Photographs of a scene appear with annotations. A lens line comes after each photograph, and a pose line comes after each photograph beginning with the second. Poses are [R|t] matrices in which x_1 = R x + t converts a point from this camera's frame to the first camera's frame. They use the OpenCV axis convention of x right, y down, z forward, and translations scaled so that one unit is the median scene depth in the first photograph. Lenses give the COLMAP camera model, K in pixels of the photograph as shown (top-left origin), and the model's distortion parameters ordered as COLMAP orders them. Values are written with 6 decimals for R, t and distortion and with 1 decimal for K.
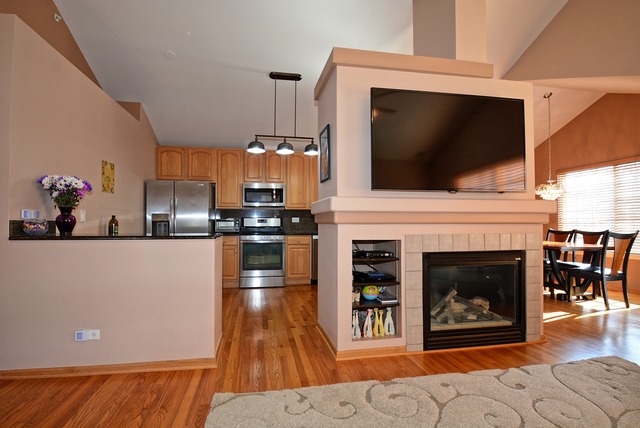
lens RADIAL K [[304.0, 0, 297.1], [0, 304.0, 218.1], [0, 0, 1]] dist [-0.014465, -0.005922]
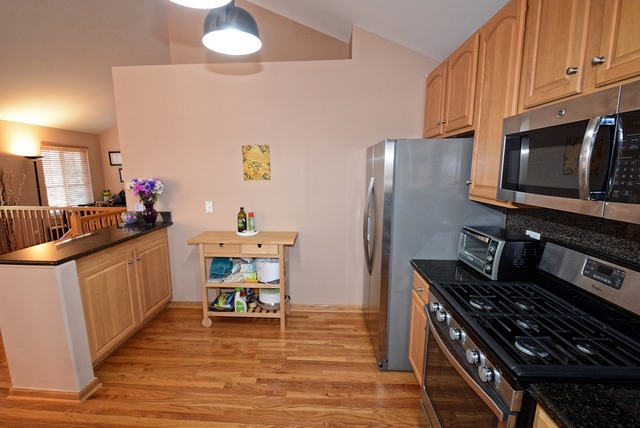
lens RADIAL K [[280.7, 0, 314.7], [0, 280.7, 214.7], [0, 0, 1]] dist [0.003491, 0.000175]
pose [[-0.183066, 0.152022, -0.971276, 0.235677], [0.019500, 0.988339, 0.151017, -0.152976], [0.982907, 0.008706, -0.183896, 1.921319]]
